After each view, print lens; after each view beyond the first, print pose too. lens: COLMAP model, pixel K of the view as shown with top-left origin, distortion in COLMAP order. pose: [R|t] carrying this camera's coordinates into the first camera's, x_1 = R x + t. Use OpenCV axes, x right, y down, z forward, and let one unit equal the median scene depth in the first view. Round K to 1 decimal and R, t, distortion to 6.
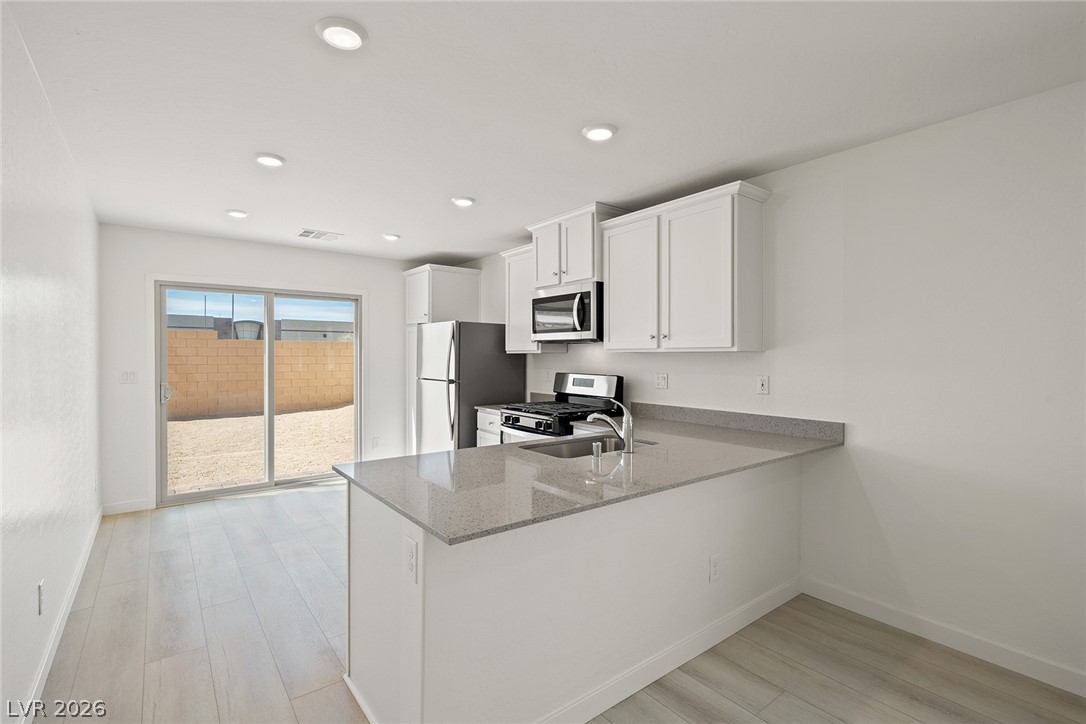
lens RADIAL K [[502.1, 0, 543.0], [0, 502.1, 362.0], [0, 0, 1]] dist [0.001236, 0.000137]
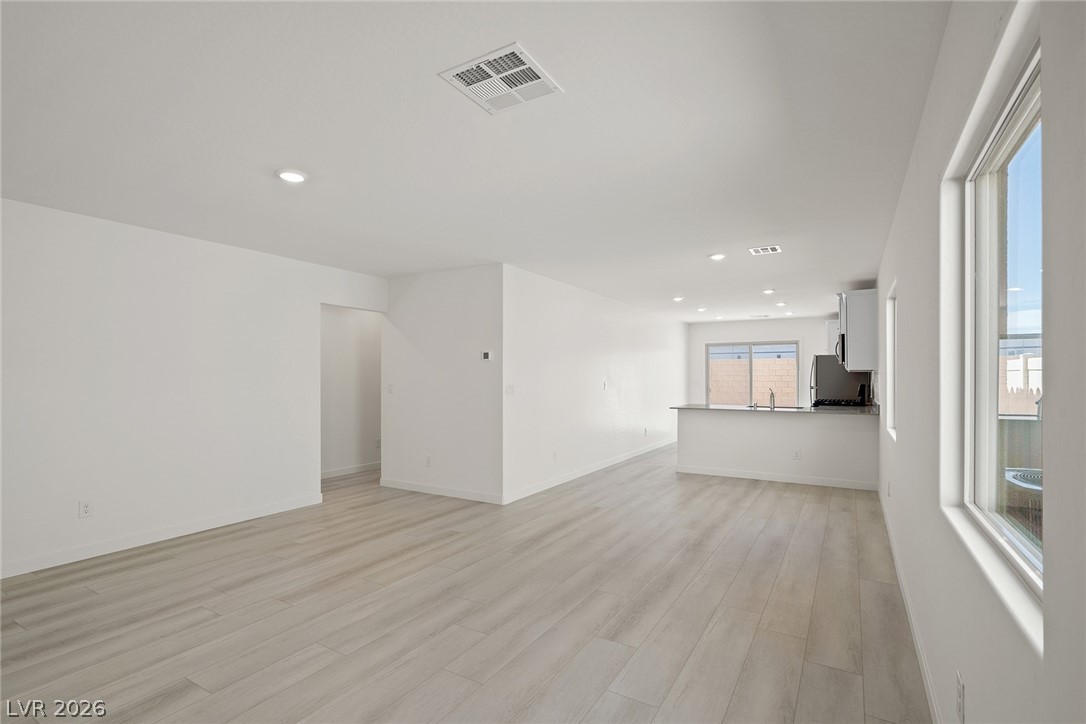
lens RADIAL K [[516.7, 0, 539.4], [0, 516.7, 377.1], [0, 0, 1]] dist [-0.000219, 0.000032]
pose [[0.362354, -0.001979, -0.932039, 1.384353], [-0.008978, 0.999944, -0.005614, 0.022392], [0.931998, 0.010402, 0.362315, -0.711716]]
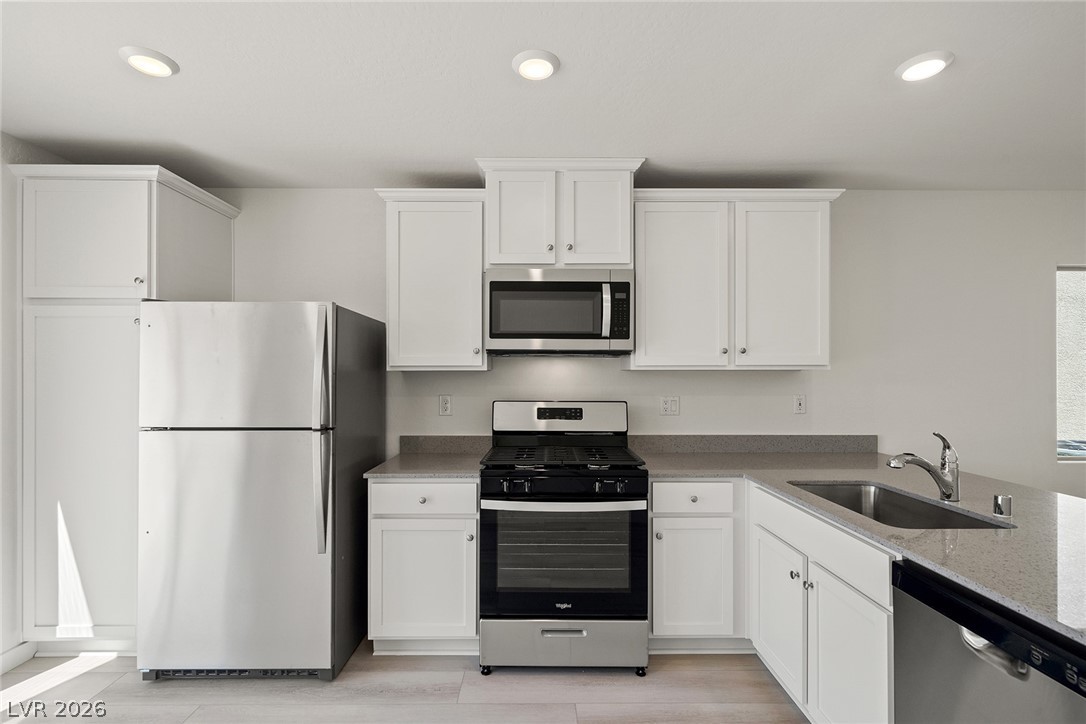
lens RADIAL K [[503.5, 0, 544.1], [0, 503.5, 376.1], [0, 0, 1]] dist [-0.001153, 0.000055]
pose [[0.606867, -0.000698, 0.794803, -0.491763], [0.010348, 0.999922, -0.007023, -0.005687], [-0.794736, 0.012487, 0.606827, 0.612658]]
